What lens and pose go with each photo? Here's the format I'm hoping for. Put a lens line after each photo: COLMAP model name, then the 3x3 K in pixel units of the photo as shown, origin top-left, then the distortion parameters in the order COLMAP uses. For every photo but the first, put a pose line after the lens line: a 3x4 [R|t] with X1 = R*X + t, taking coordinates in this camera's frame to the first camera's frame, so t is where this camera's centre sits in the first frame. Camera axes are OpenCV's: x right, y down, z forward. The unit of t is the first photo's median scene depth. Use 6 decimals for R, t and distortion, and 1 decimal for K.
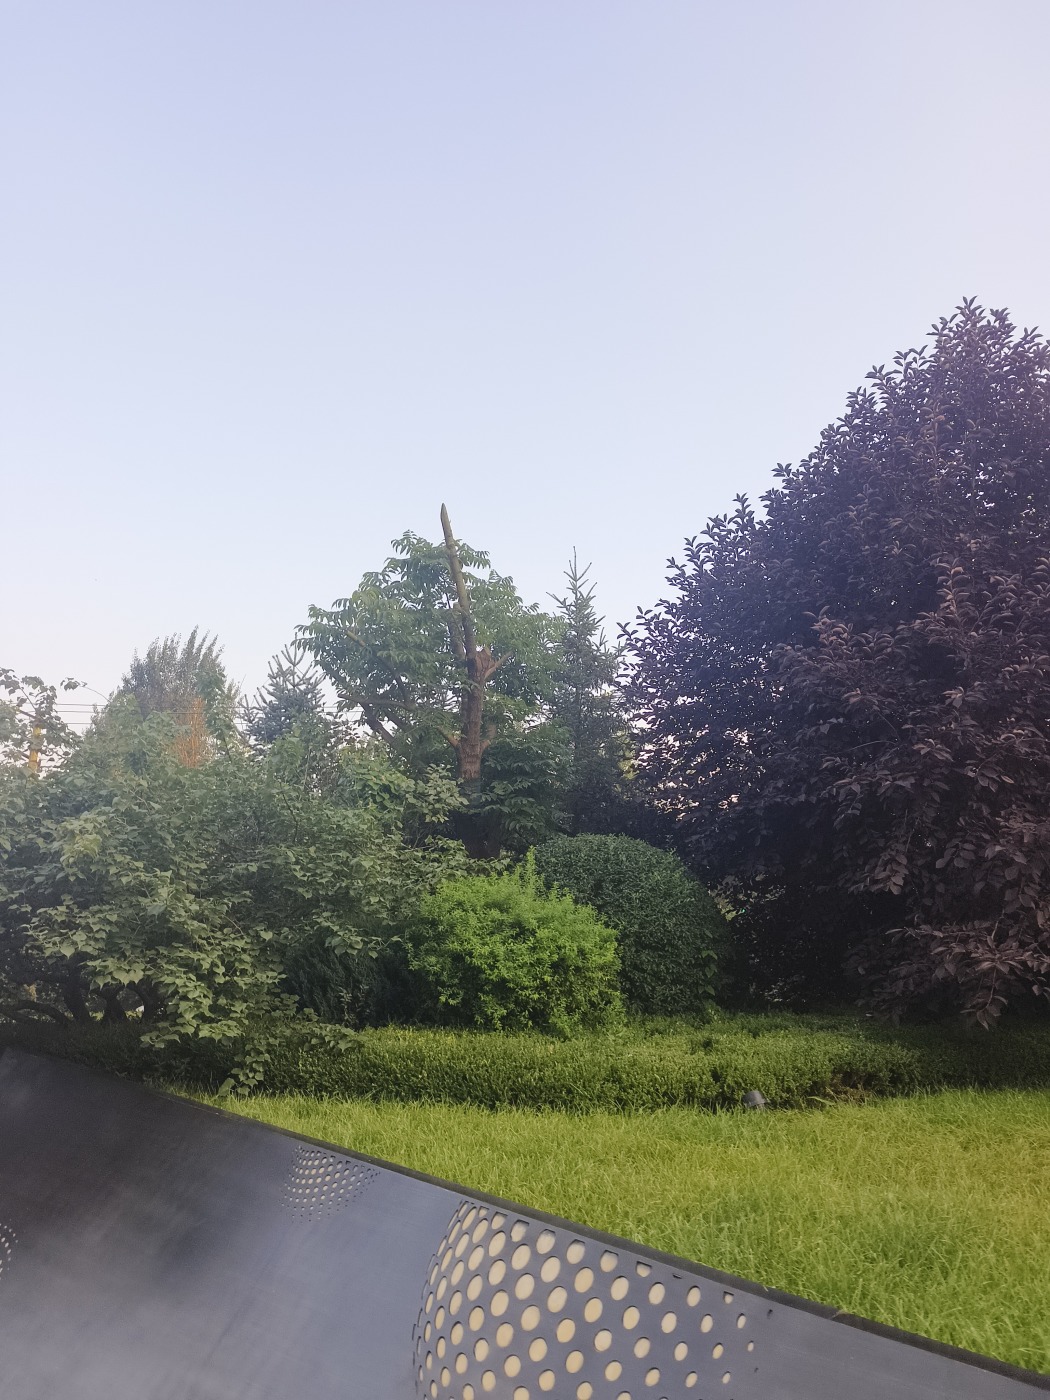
lens RADIAL K [[958.7, 0, 523.3], [0, 958.7, 693.7], [0, 0, 1]] dist [0.065964, 0.001319]
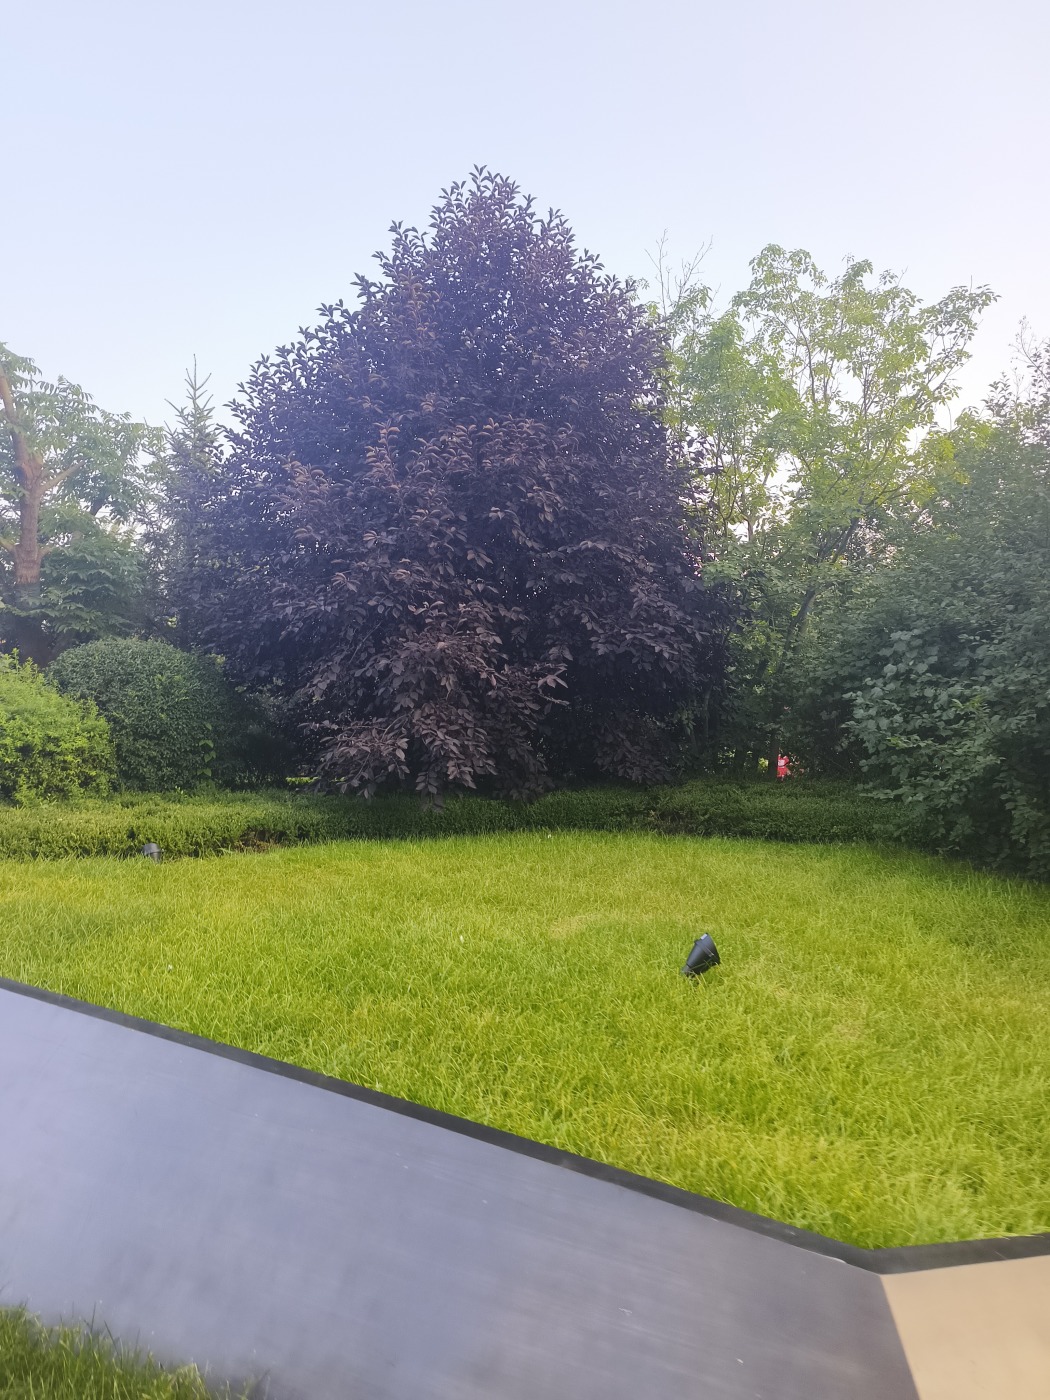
lens RADIAL K [[958.7, 0, 523.3], [0, 958.7, 693.7], [0, 0, 1]] dist [0.065964, 0.001319]
pose [[0.981246, 0.026626, 0.190913, 0.397392], [-0.065532, 0.977502, 0.200489, -0.062400], [-0.181280, -0.209240, 0.960914, -0.233914]]
